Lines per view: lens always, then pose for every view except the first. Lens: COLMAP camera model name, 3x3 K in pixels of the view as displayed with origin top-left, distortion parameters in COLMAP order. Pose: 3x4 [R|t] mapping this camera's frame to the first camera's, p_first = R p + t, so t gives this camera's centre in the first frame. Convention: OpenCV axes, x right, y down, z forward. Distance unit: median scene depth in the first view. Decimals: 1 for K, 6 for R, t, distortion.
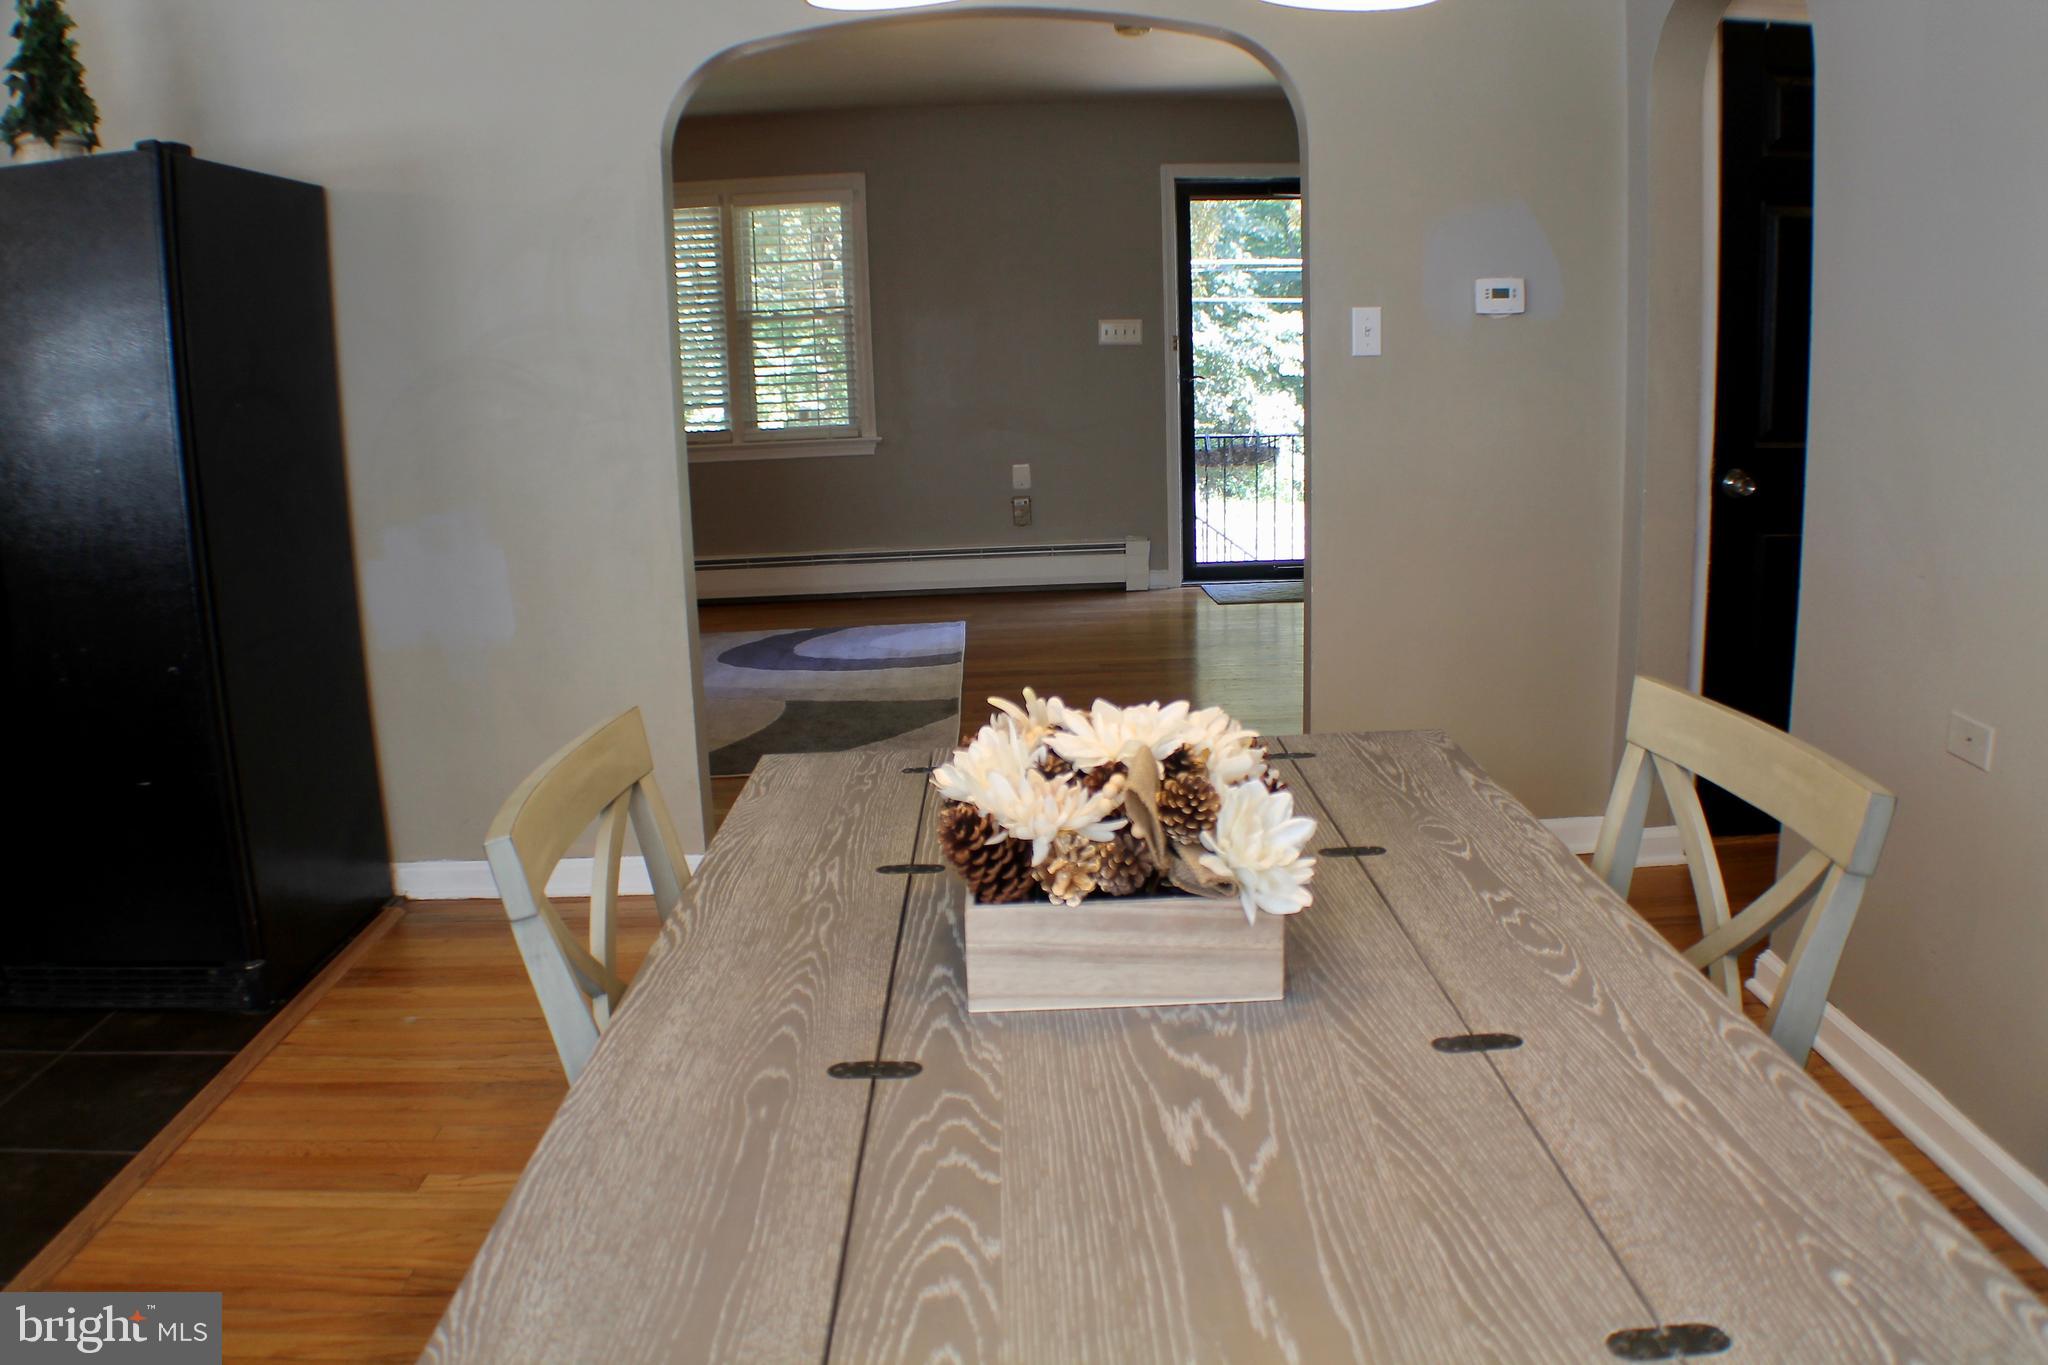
lens RADIAL K [[1574.1, 0, 1024.0], [0, 1574.1, 682.5], [0, 0, 1]] dist [-0.214496, 0.075371]
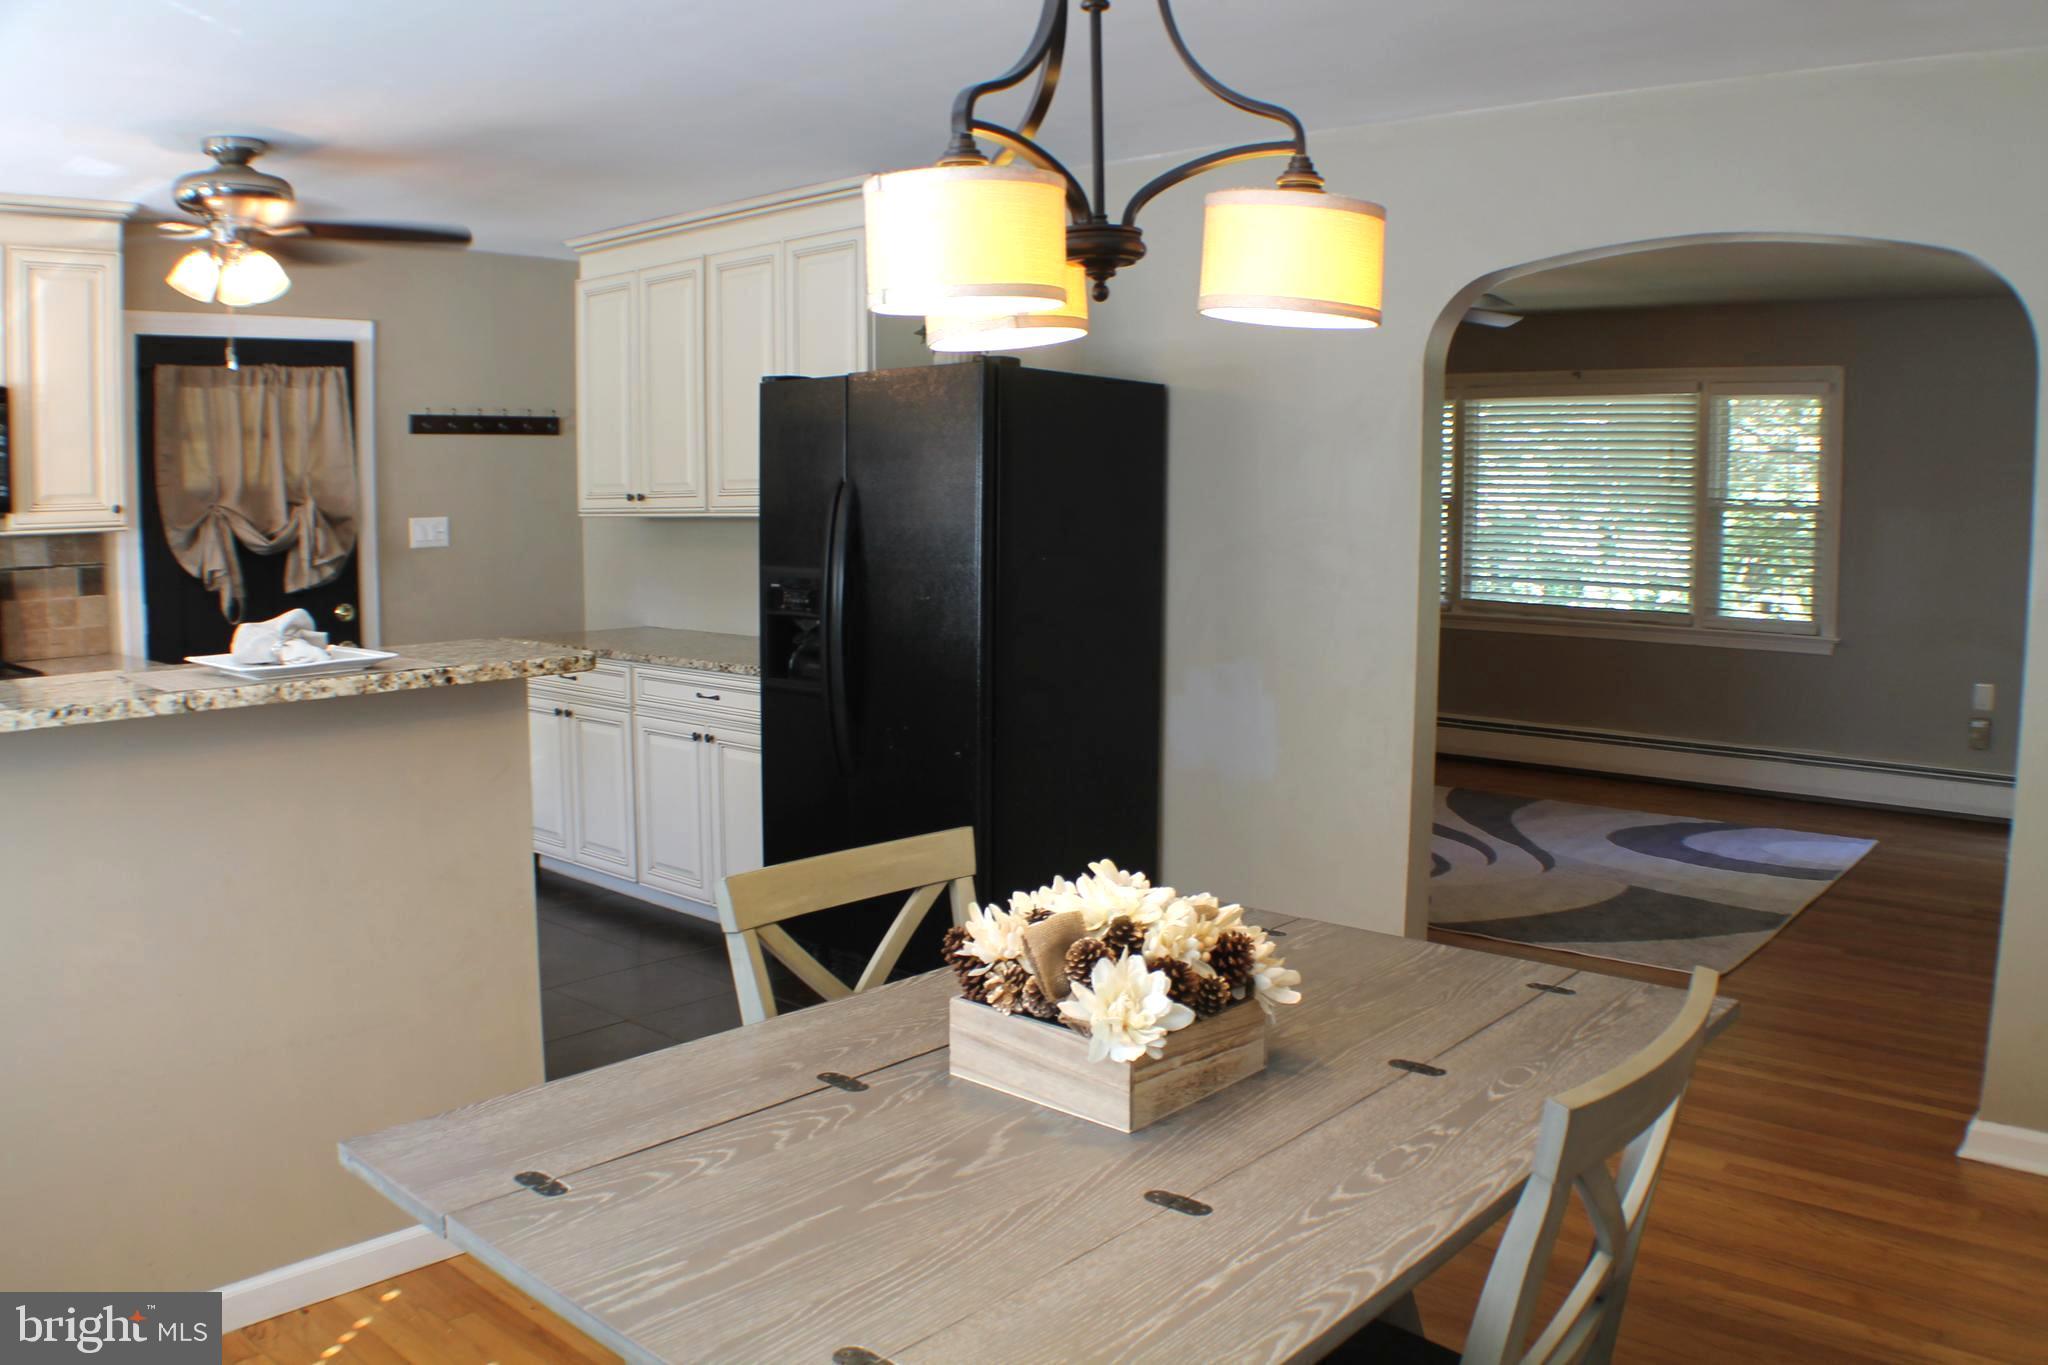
lens RADIAL K [[1574.1, 0, 1024.0], [0, 1574.1, 682.5], [0, 0, 1]] dist [-0.214496, 0.075371]
pose [[0.739429, 0.112961, -0.663690, 0.882935], [-0.175047, 0.984176, -0.027515, -0.102159], [0.650079, 0.136522, 0.747502, -0.028298]]
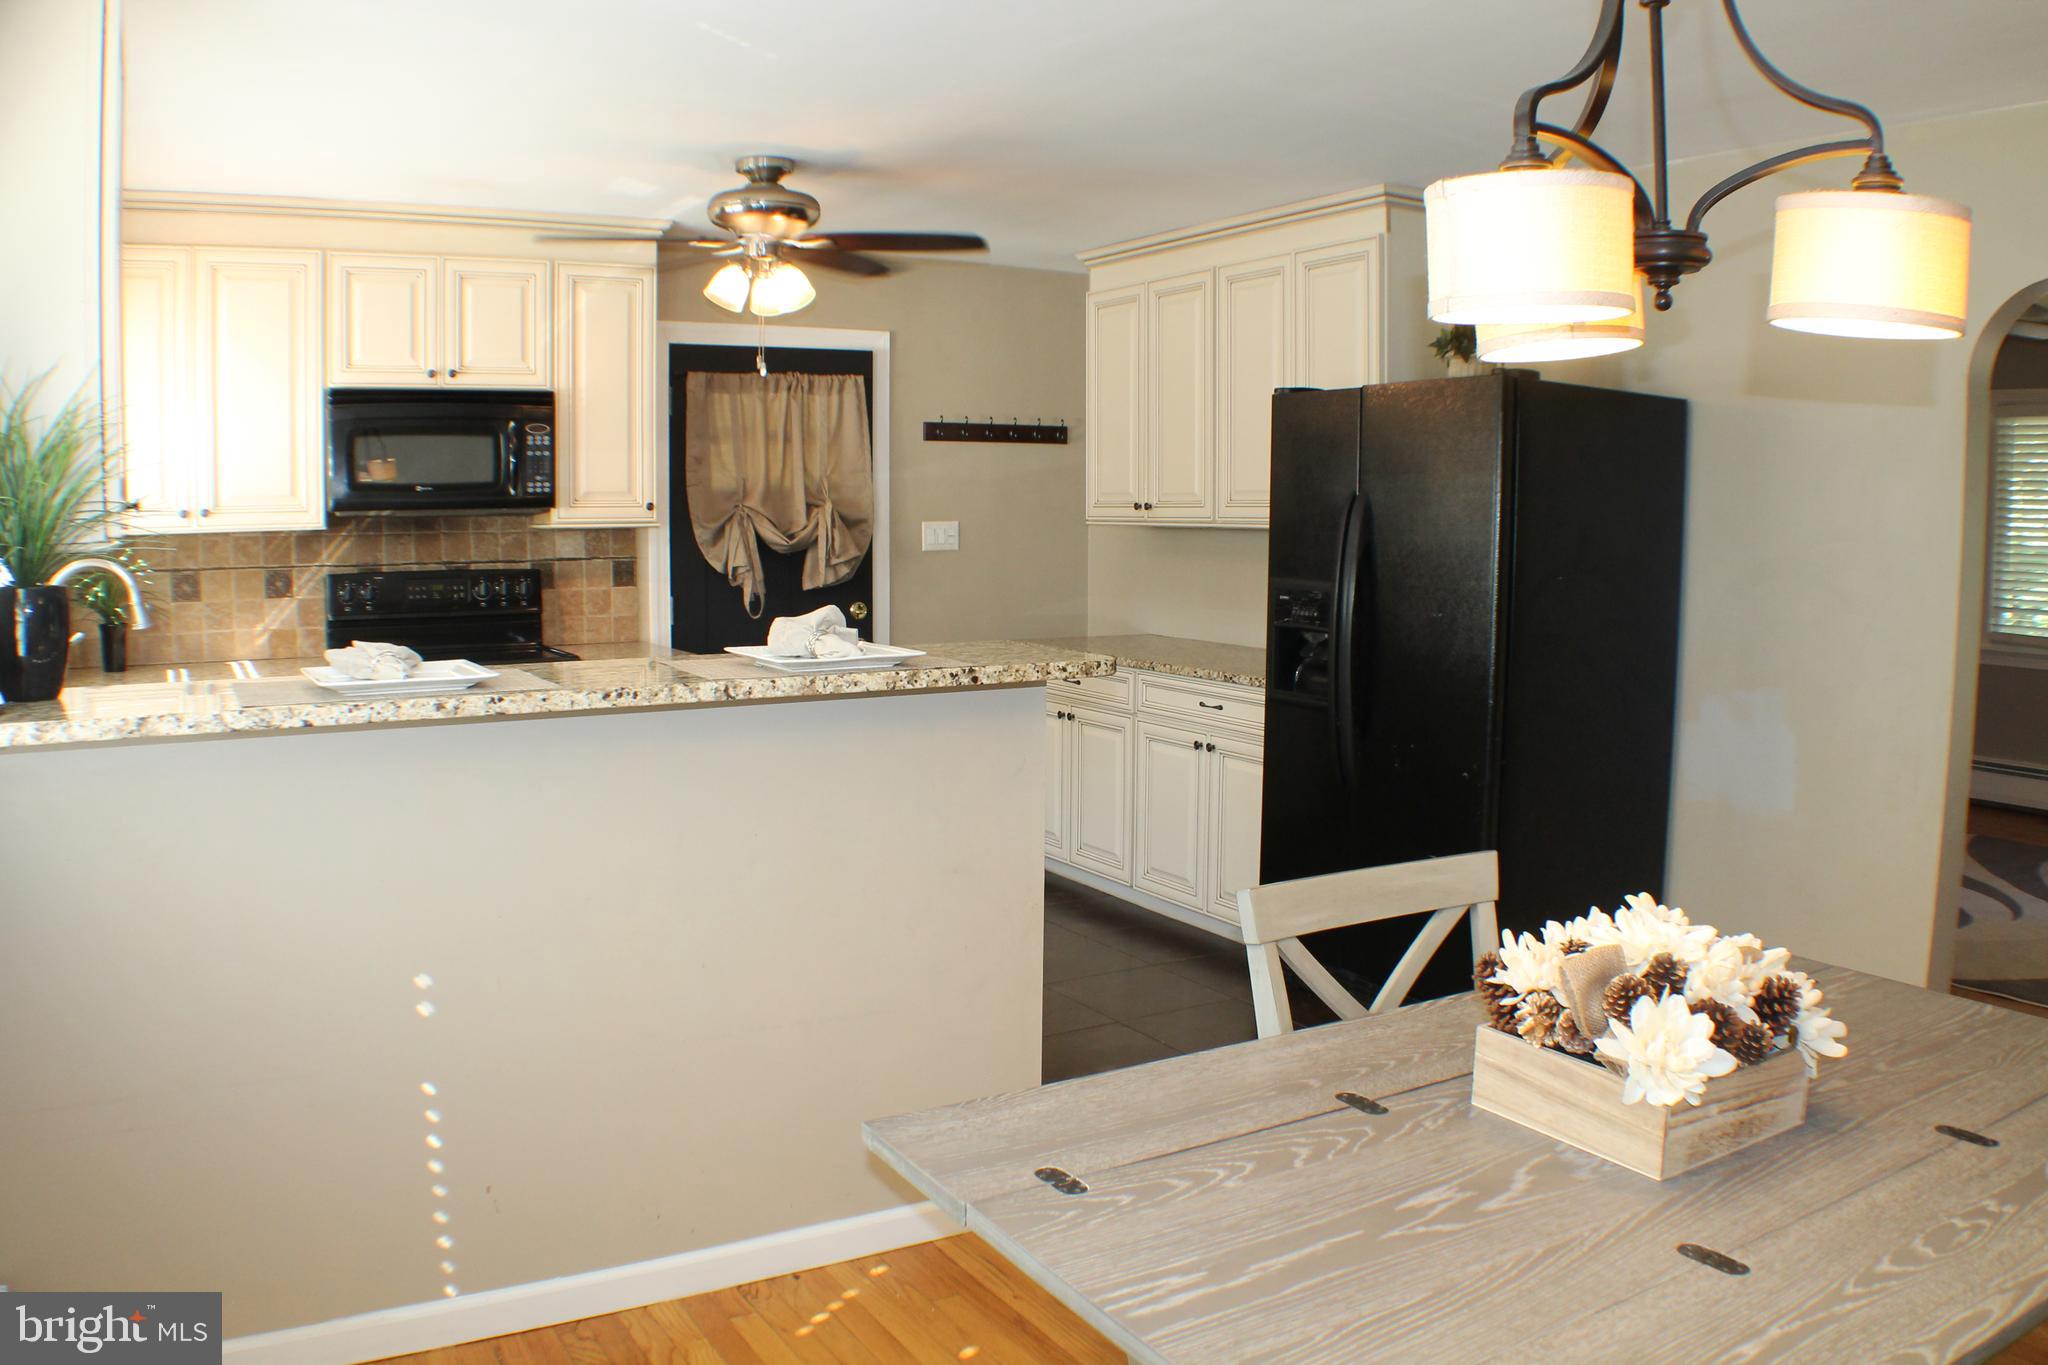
lens RADIAL K [[1573.2, 0, 1030.9], [0, 1573.2, 675.4], [0, 0, 1]] dist [-0.215145, 0.075261]
pose [[0.503345, 0.128043, -0.854546, 0.842018], [-0.214792, 0.976459, 0.019793, -0.091957], [0.836964, 0.173587, 0.518998, -0.056472]]
